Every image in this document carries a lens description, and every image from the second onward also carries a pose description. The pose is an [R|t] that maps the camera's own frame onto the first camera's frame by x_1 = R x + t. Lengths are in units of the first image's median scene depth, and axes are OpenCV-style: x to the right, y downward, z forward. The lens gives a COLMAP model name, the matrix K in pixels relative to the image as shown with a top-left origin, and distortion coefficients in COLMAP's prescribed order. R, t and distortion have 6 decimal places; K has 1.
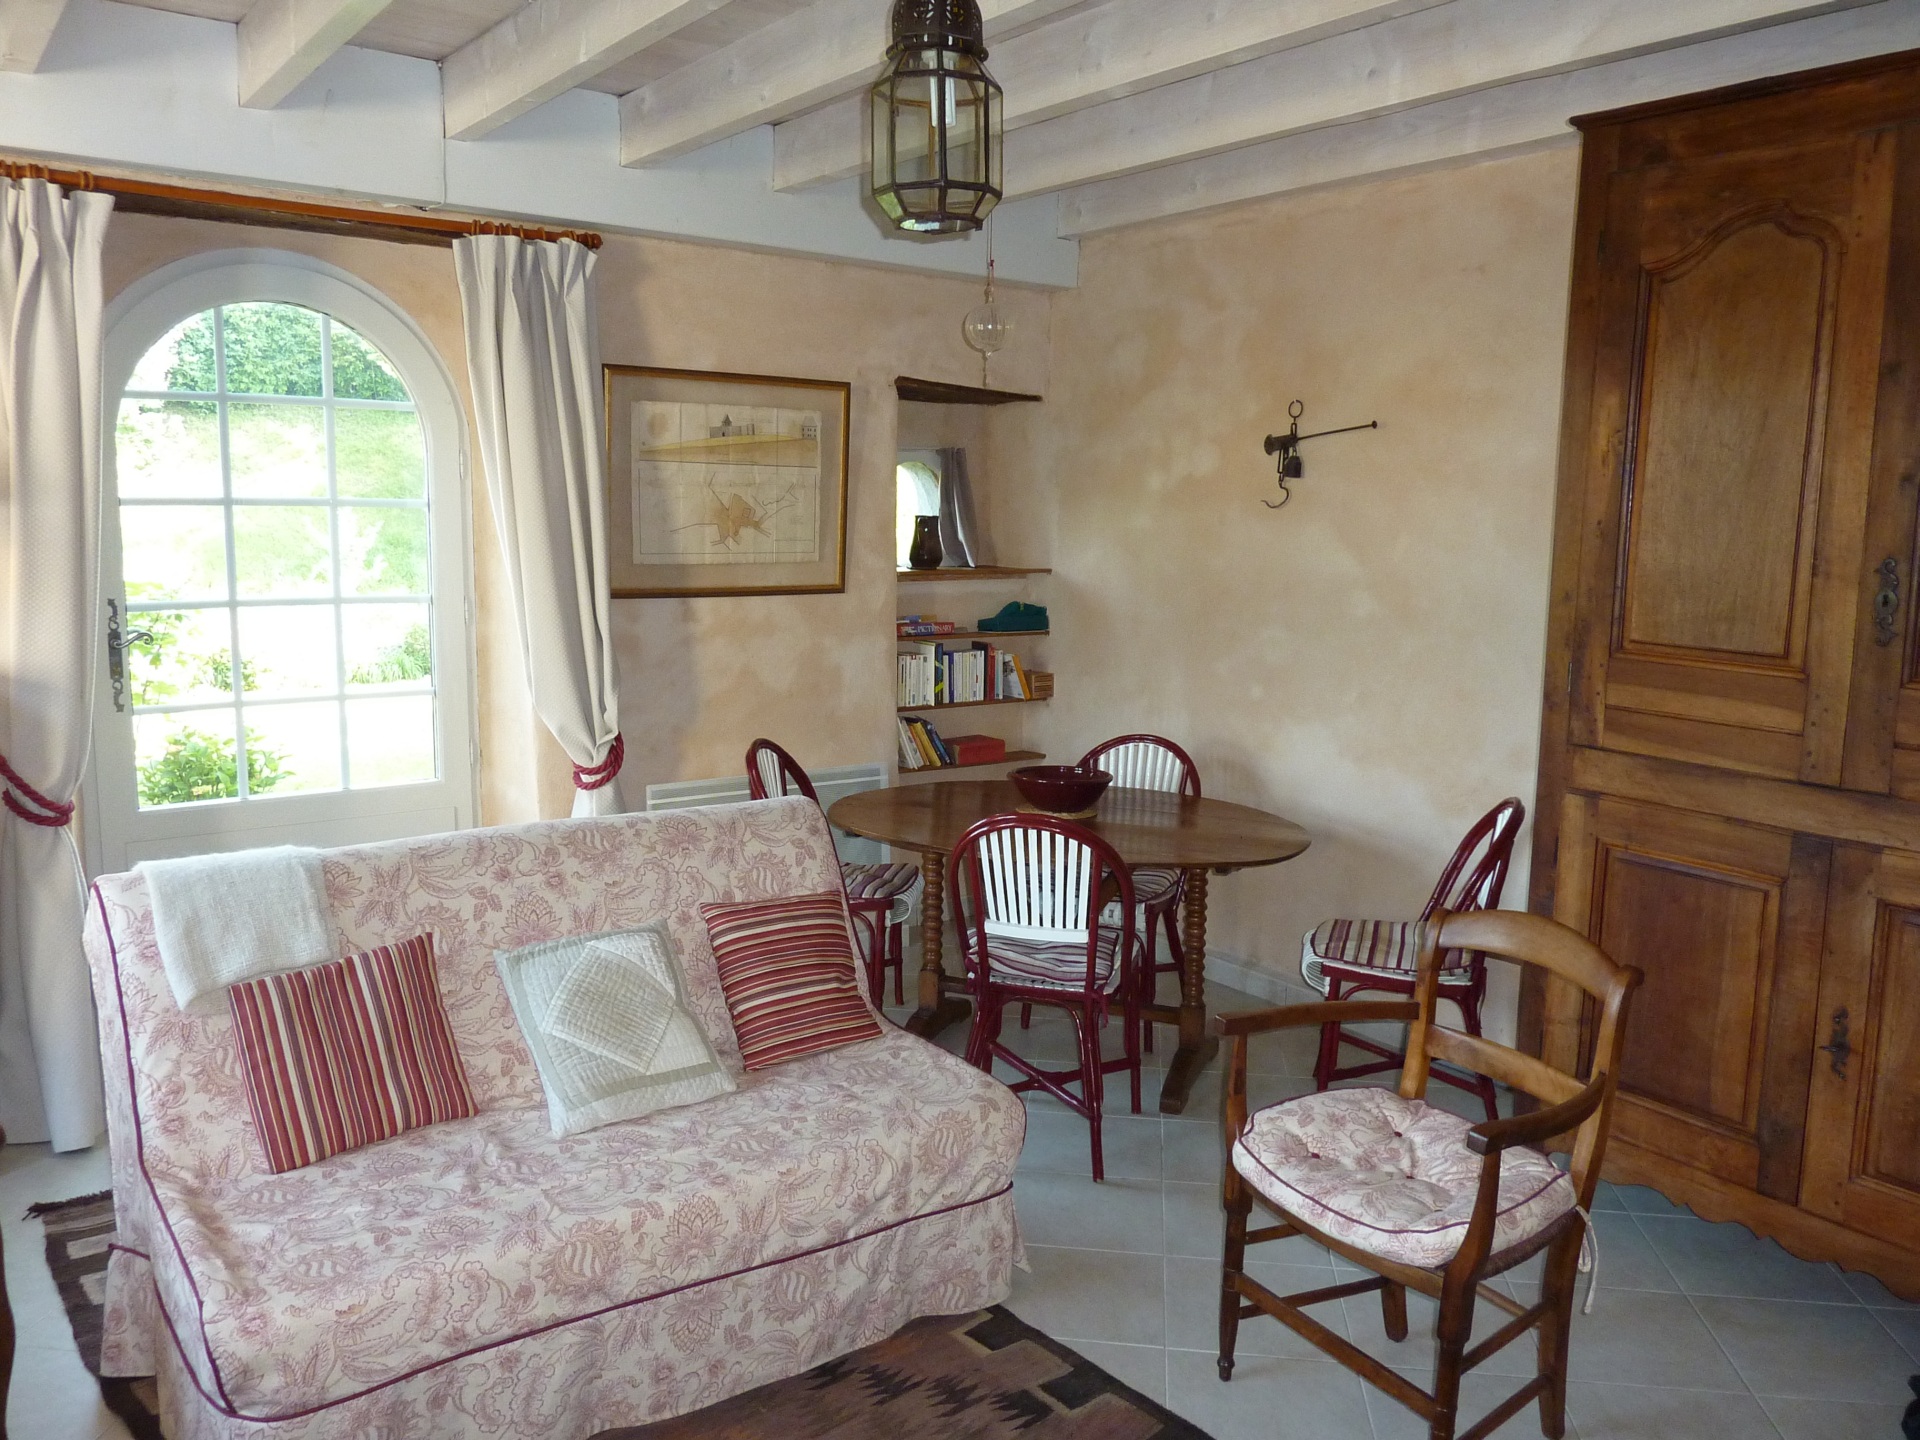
lens RADIAL K [[1444.7, 0, 958.7], [0, 1444.7, 720.4], [0, 0, 1]] dist [-0.048550, -0.007490]
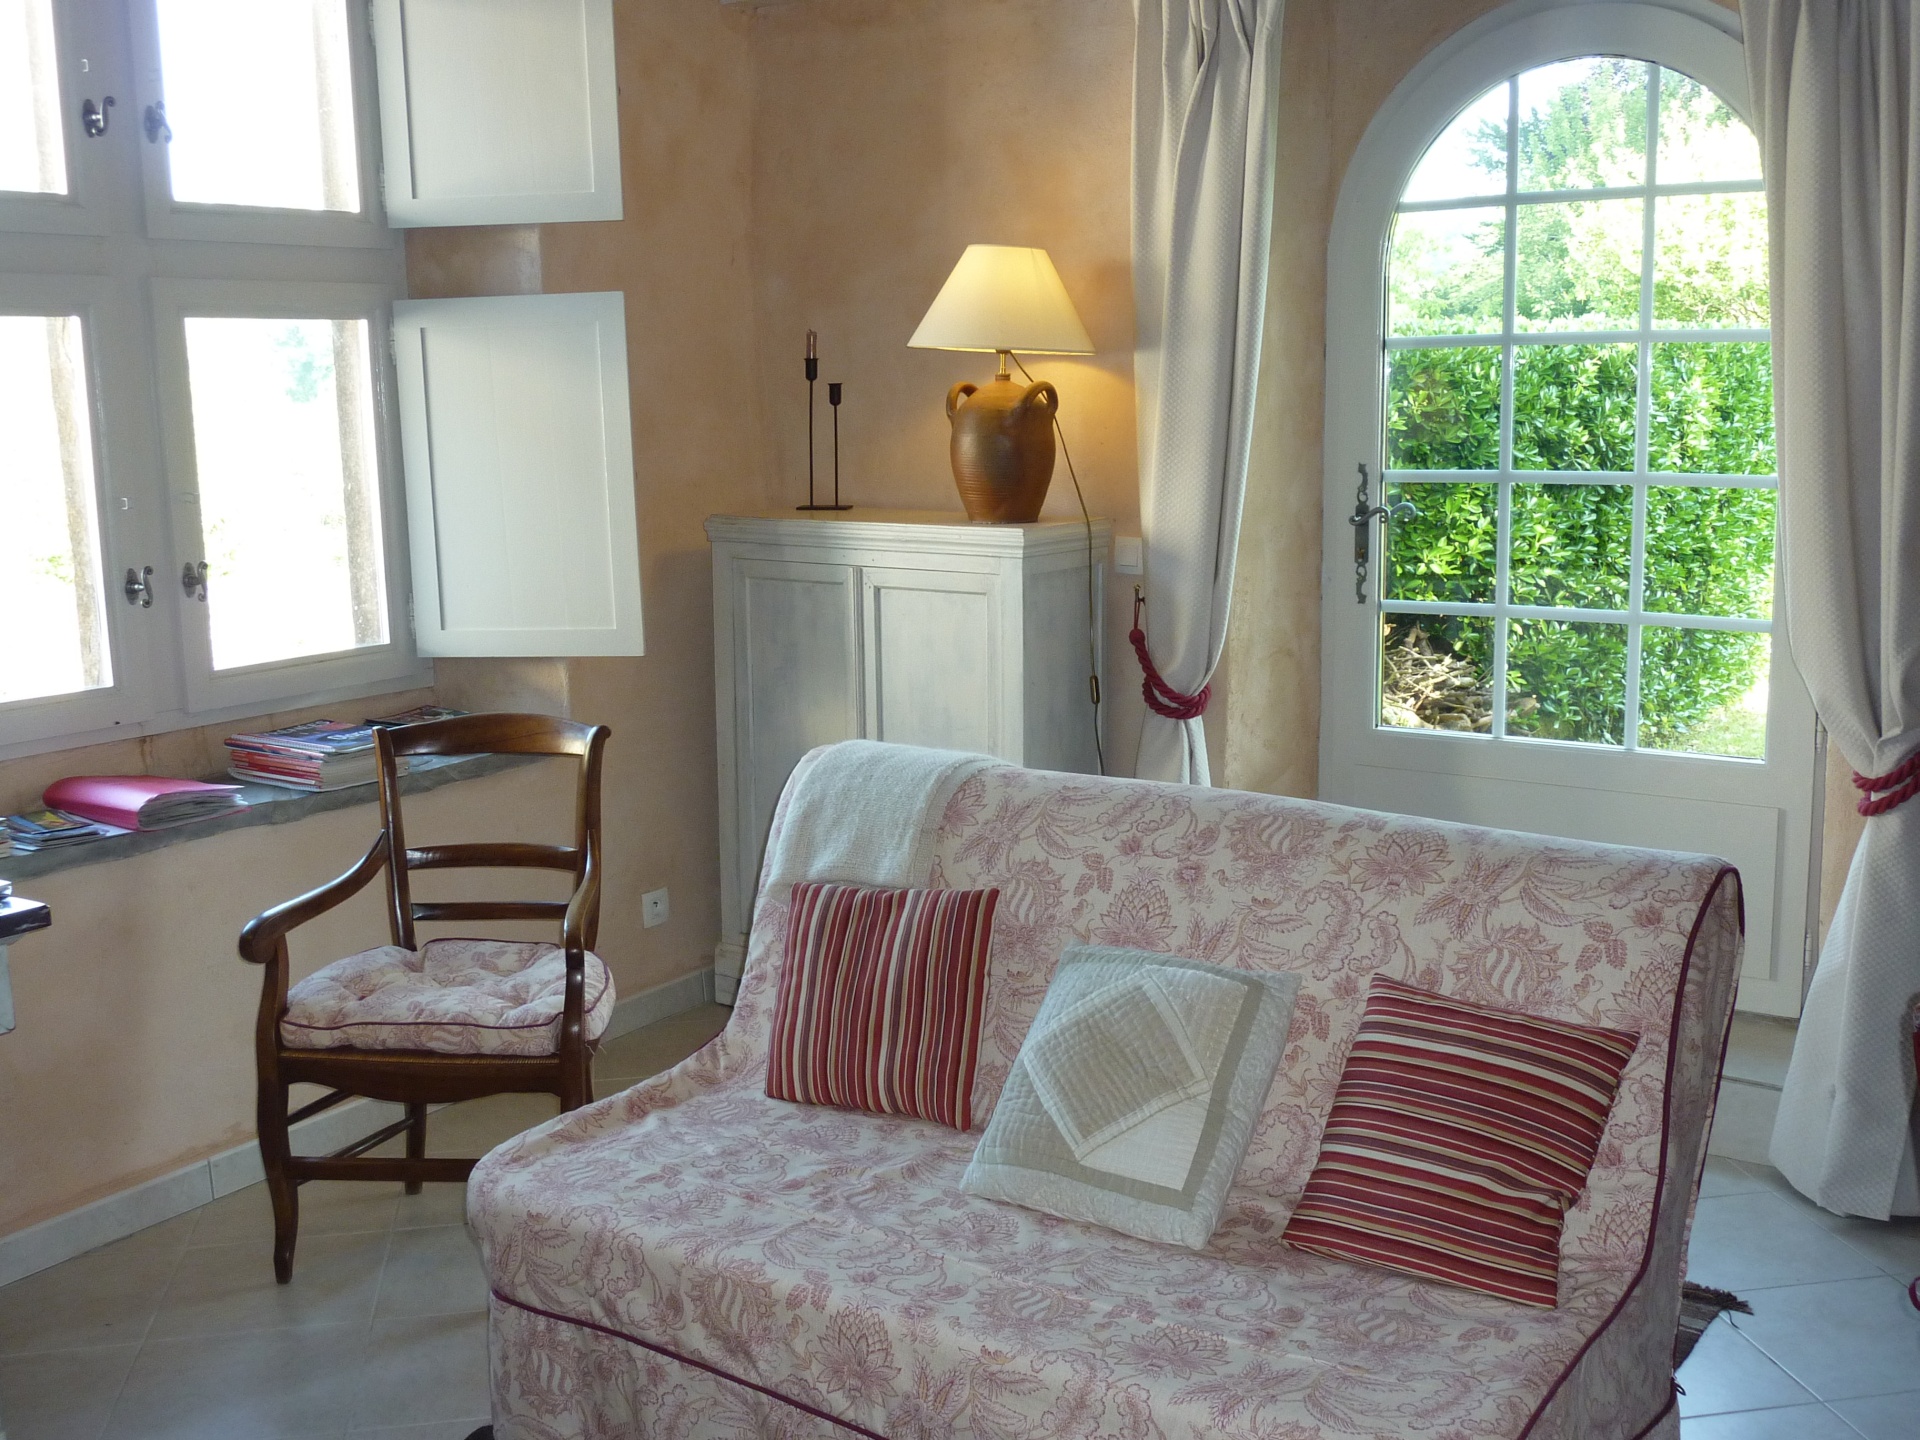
lens RADIAL K [[2007.1, 0, 959.4], [0, 2007.1, 718.4], [0, 0, 1]] dist [-0.023620, 0.000000]
pose [[0.301351, 0.143106, -0.942713, 0.652757], [-0.117211, 0.986735, 0.112321, -0.065326], [0.946282, 0.076648, 0.314127, 0.644150]]
